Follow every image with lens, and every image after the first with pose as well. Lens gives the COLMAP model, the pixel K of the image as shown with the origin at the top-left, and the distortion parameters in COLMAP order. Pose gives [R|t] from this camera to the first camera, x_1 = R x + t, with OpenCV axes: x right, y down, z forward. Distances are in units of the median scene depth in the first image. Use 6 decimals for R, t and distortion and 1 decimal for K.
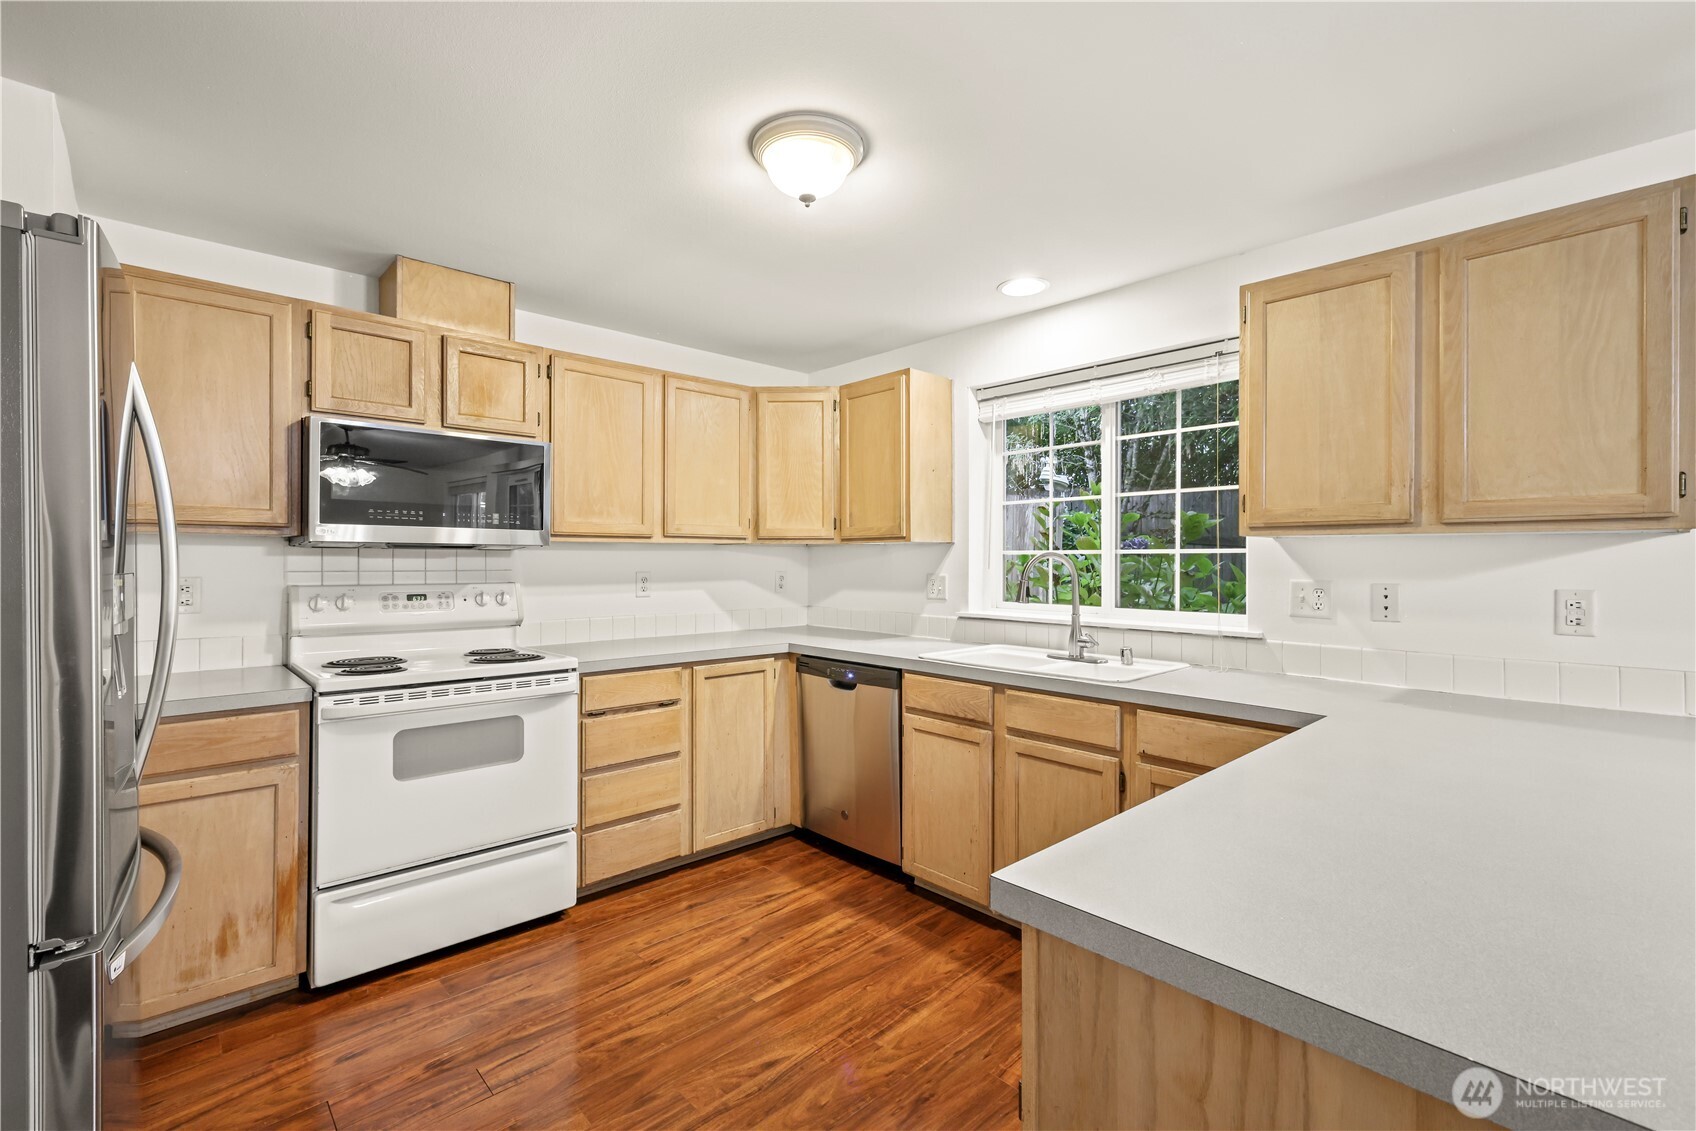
lens RADIAL K [[739.5, 0, 776.4], [0, 739.5, 561.7], [0, 0, 1]] dist [0.002569, 0.000075]
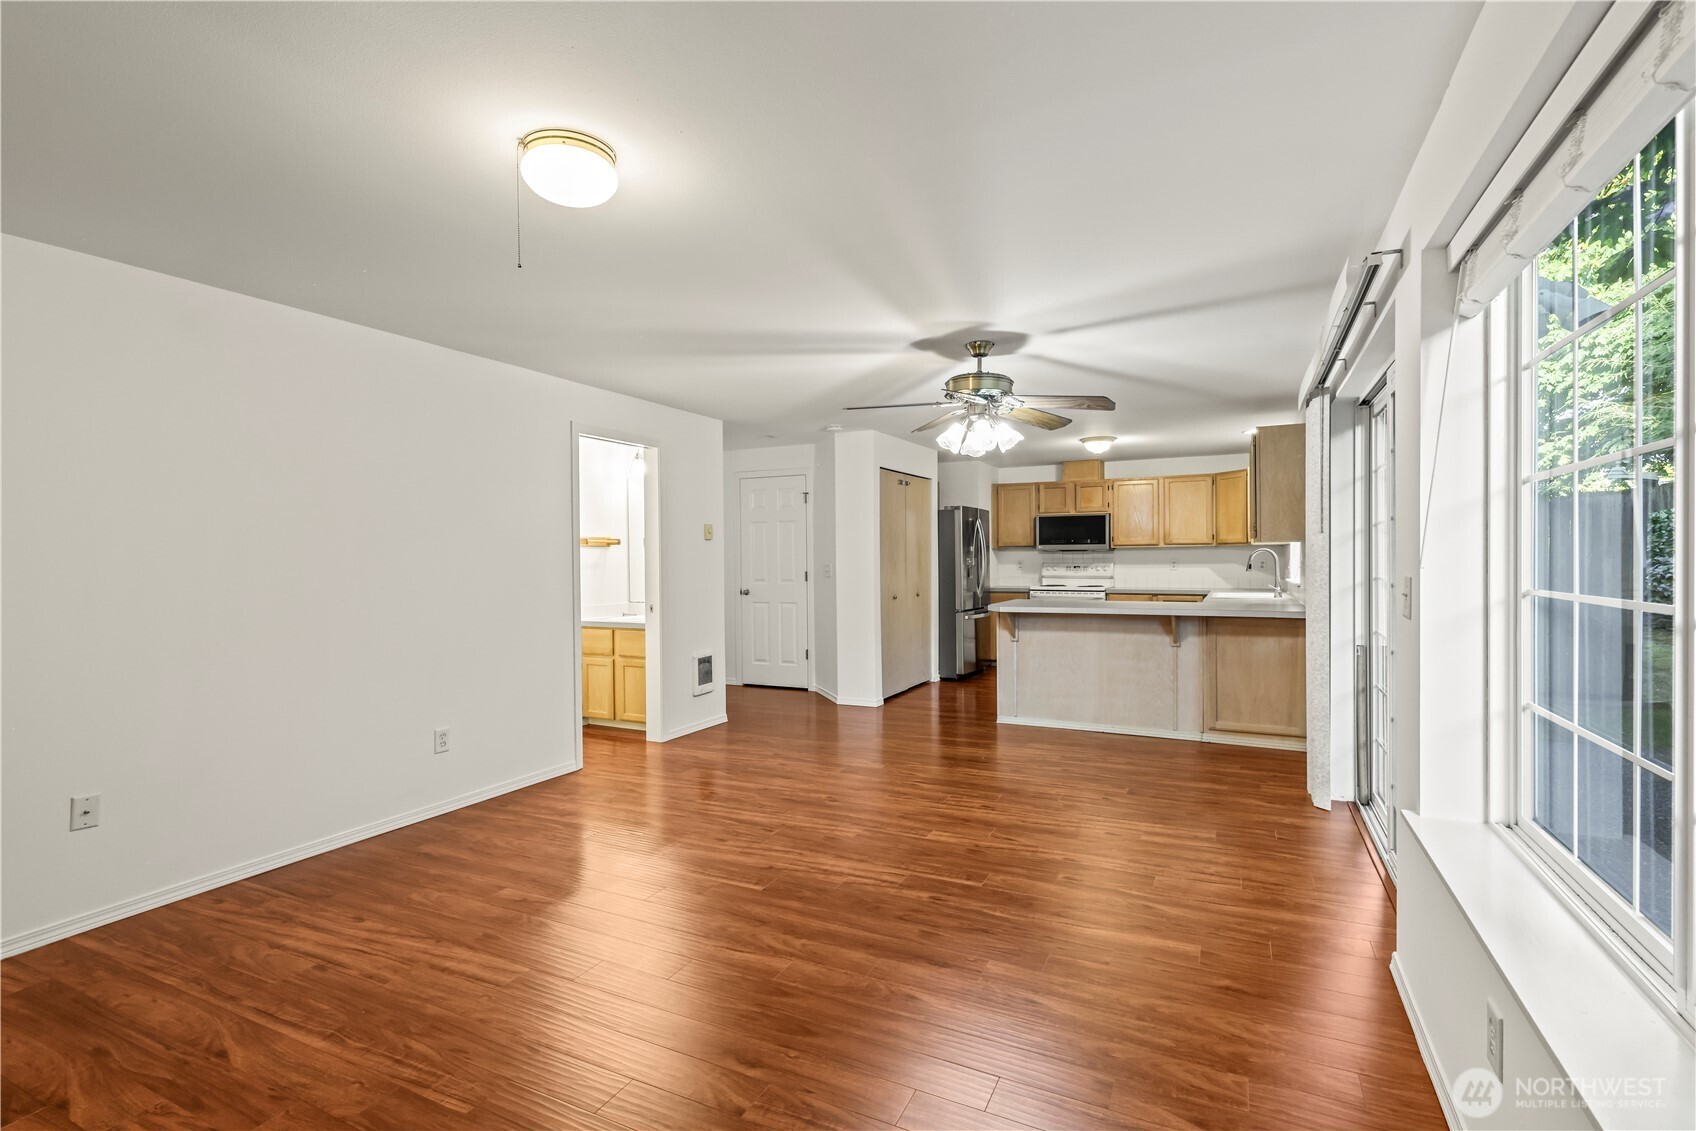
lens RADIAL K [[735.7, 0, 800.4], [0, 735.7, 563.2], [0, 0, 1]] dist [0.001062, -0.000106]
pose [[0.321450, 0.001802, -0.946925, 2.133523], [0.004944, 0.999981, 0.003581, 0.015877], [0.946914, -0.005833, 0.321435, -1.111695]]
